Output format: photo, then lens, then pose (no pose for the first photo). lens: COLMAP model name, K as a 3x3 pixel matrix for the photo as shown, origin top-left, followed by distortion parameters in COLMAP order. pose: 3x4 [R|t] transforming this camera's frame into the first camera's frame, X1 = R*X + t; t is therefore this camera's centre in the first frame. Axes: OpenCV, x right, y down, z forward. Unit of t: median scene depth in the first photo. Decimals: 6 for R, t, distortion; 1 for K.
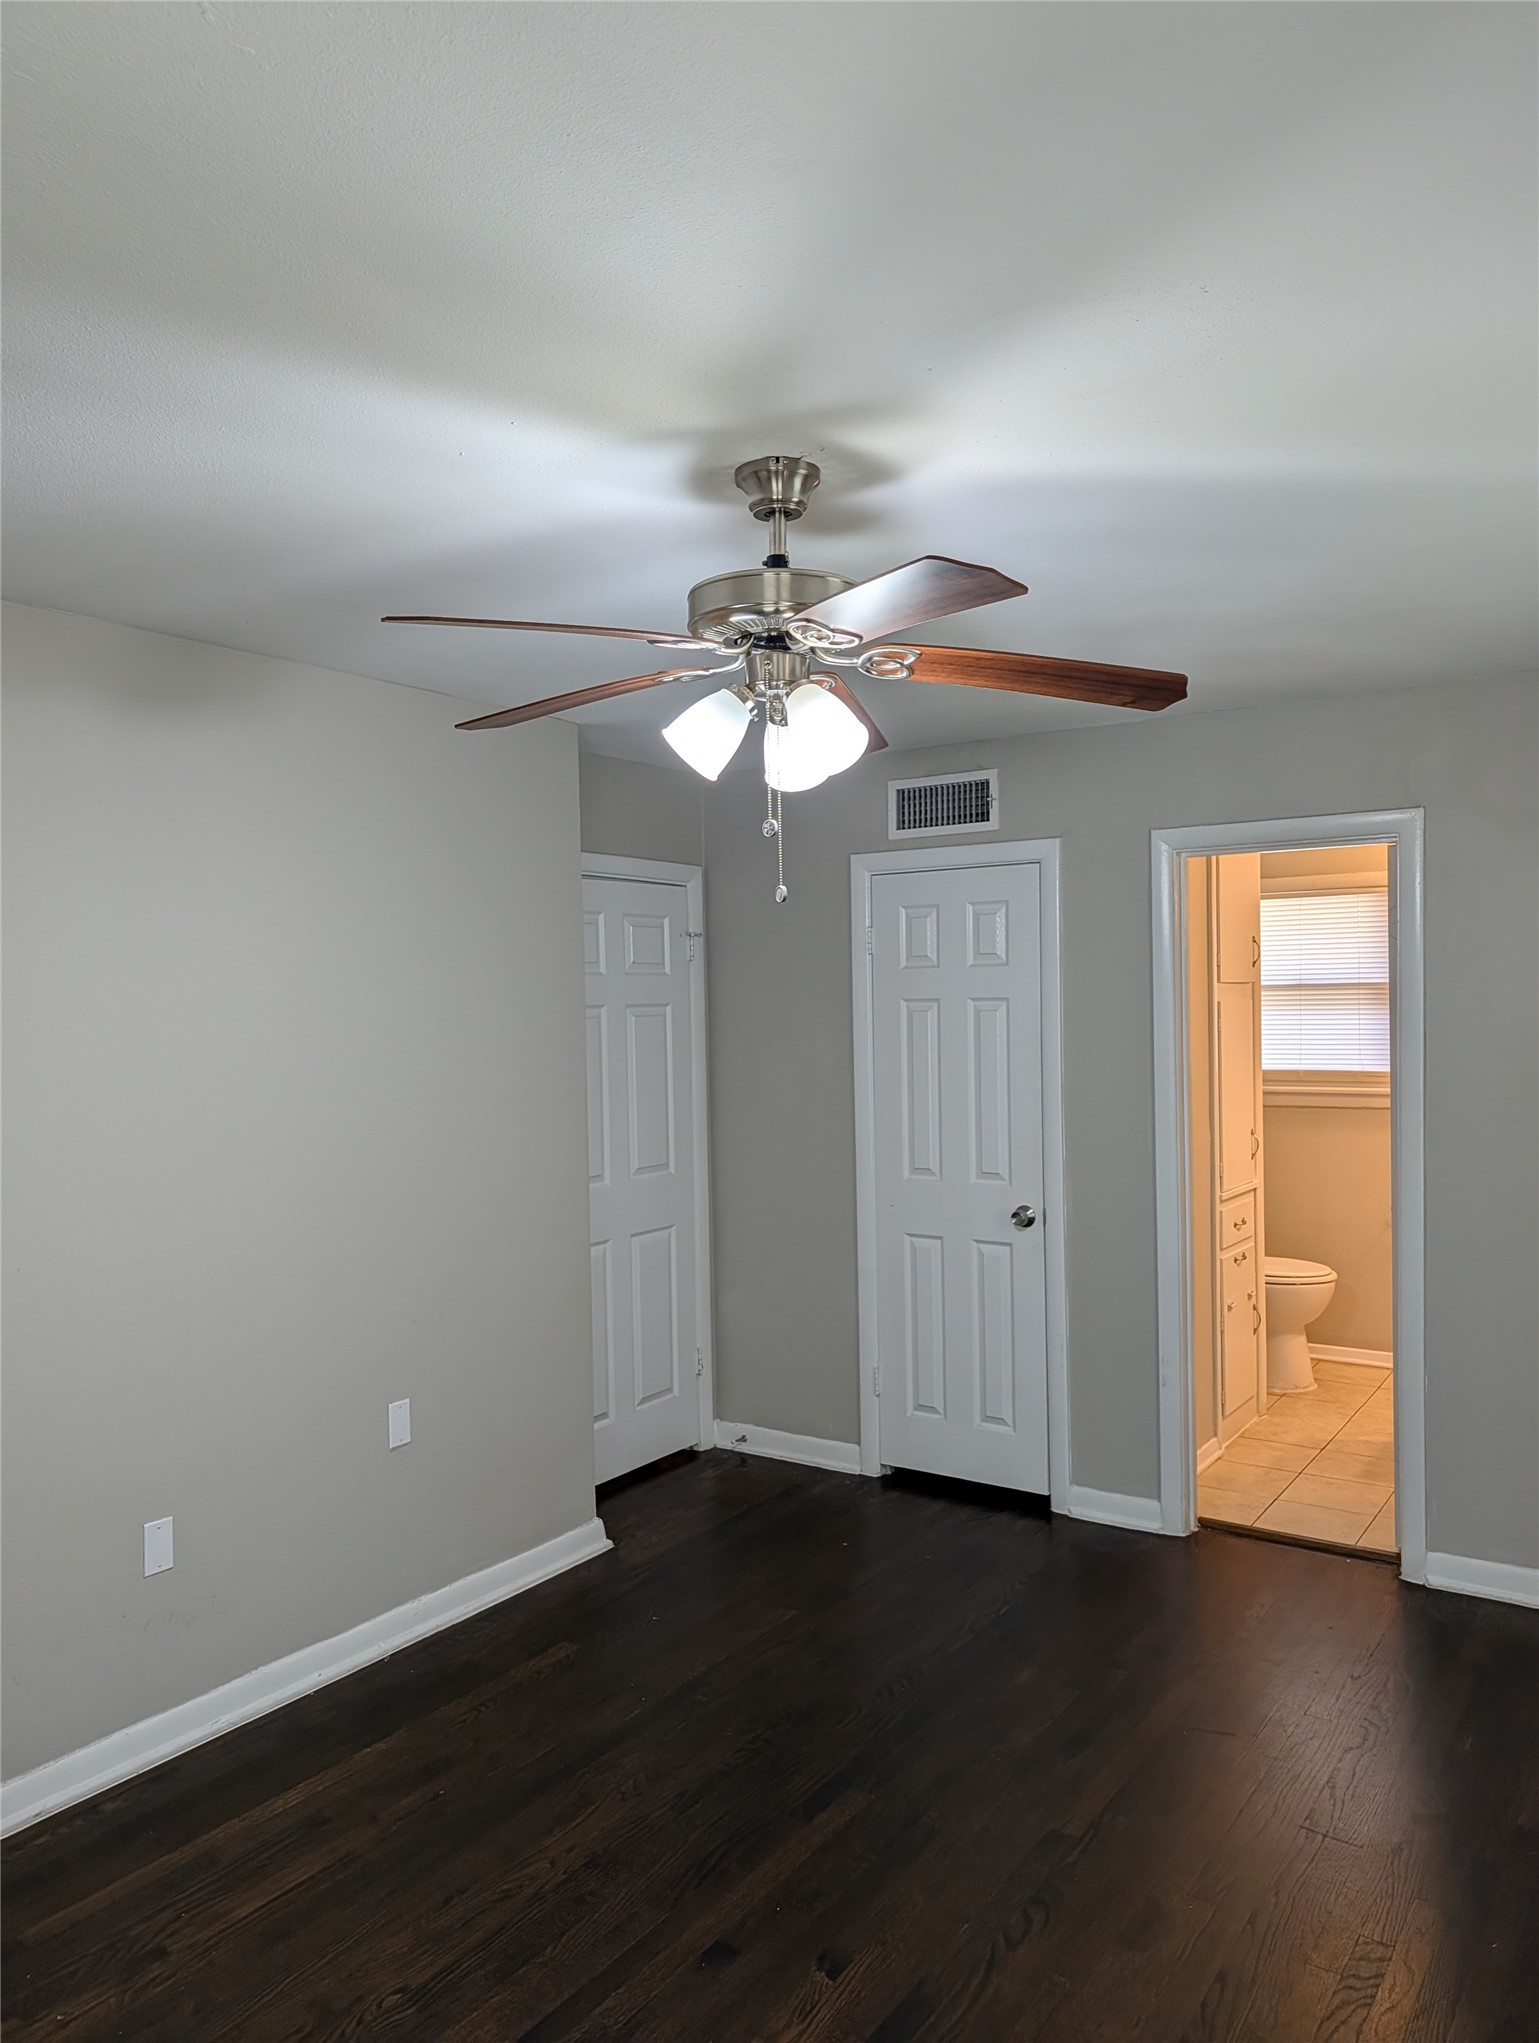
lens RADIAL K [[1446.1, 0, 817.4], [0, 1446.1, 1025.4], [0, 0, 1]] dist [0.020726, -0.020932]
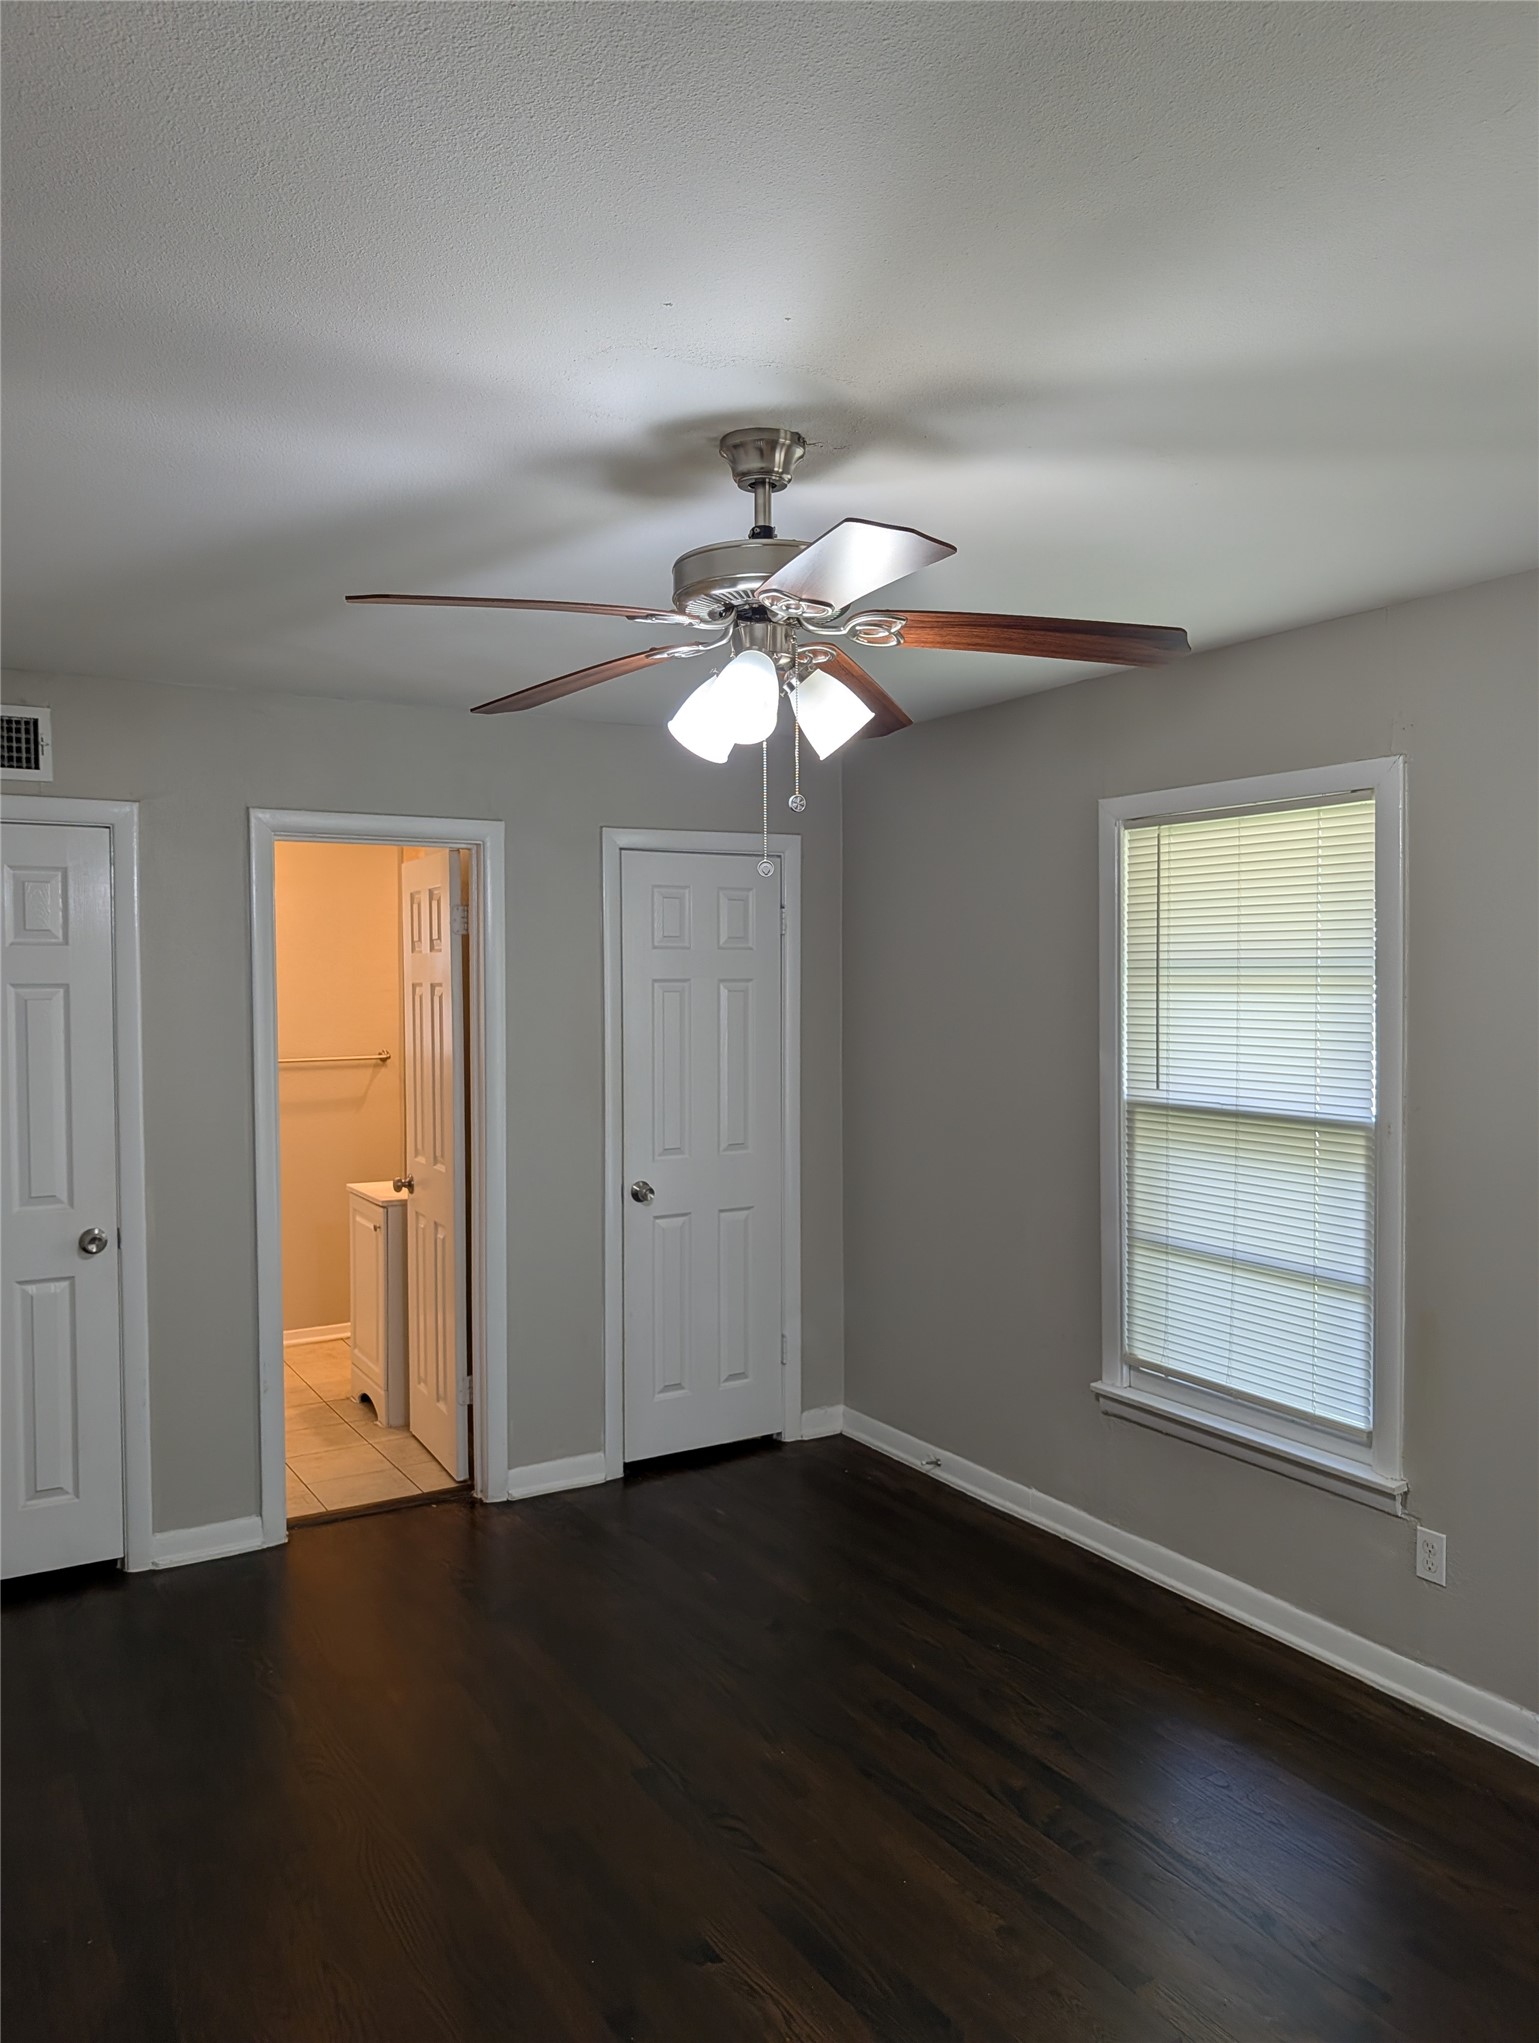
lens RADIAL K [[1446.1, 0, 725.6], [0, 1446.1, 1047.7], [0, 0, 1]] dist [0.020726, -0.020932]
pose [[0.451357, -0.022129, 0.892069, -0.446266], [0.008368, 0.999753, 0.020566, 0.003342], [-0.892304, -0.001817, 0.451431, 0.280089]]
